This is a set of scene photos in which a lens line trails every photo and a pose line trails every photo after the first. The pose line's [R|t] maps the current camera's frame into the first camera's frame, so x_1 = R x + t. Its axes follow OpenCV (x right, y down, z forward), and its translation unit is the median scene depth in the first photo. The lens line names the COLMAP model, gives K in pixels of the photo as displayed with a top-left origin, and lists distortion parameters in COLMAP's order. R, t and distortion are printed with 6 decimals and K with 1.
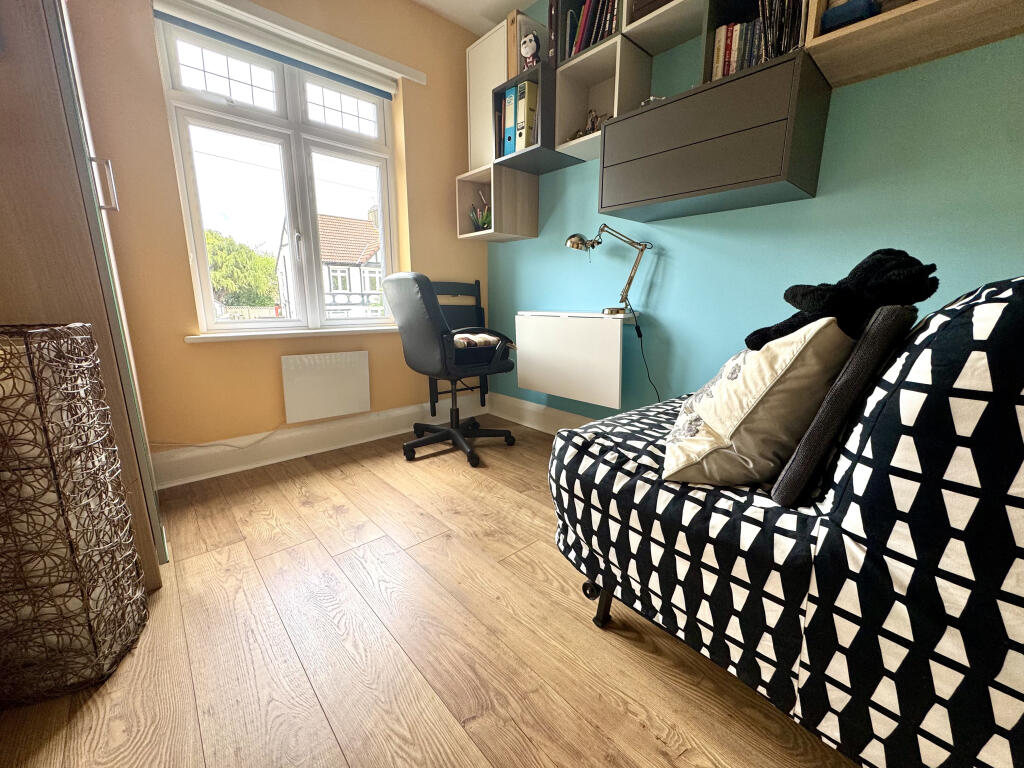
lens RADIAL K [[408.2, 0, 510.7], [0, 408.2, 383.1], [0, 0, 1]] dist [-0.001745, -0.000025]
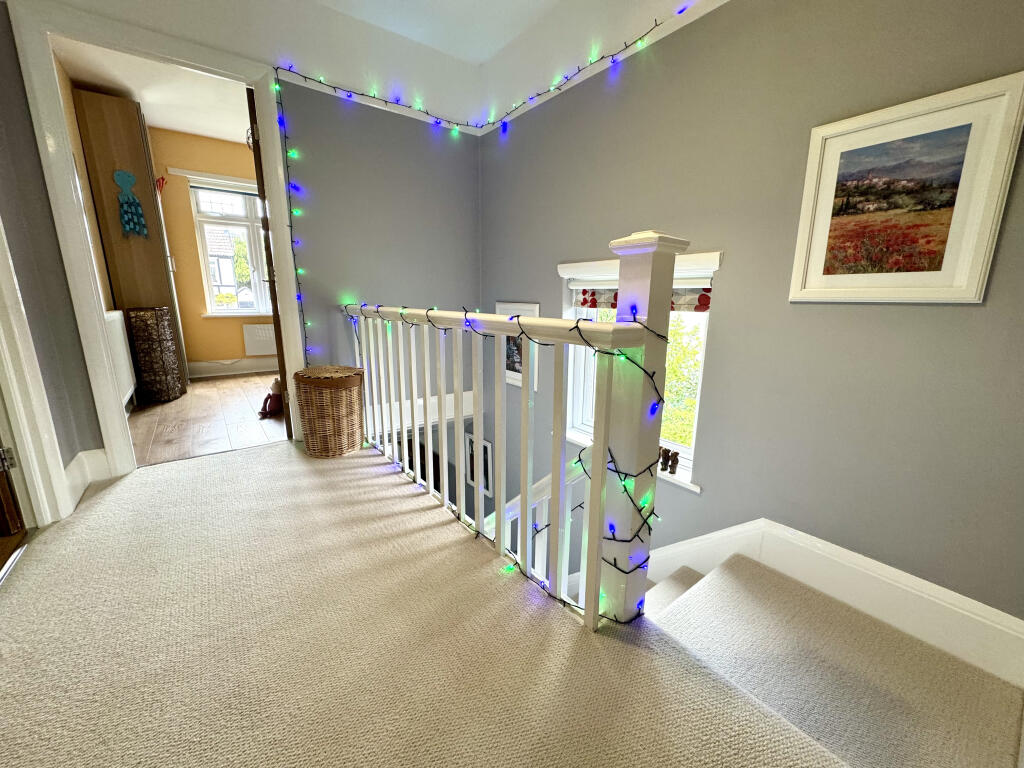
lens RADIAL K [[408.2, 0, 510.7], [0, 408.2, 383.1], [0, 0, 1]] dist [-0.001745, -0.000025]
pose [[0.996373, 0.018248, -0.083113, 2.045627], [-0.017841, 0.999825, 0.005638, 0.397439], [0.083201, -0.004135, 0.996524, -2.083363]]
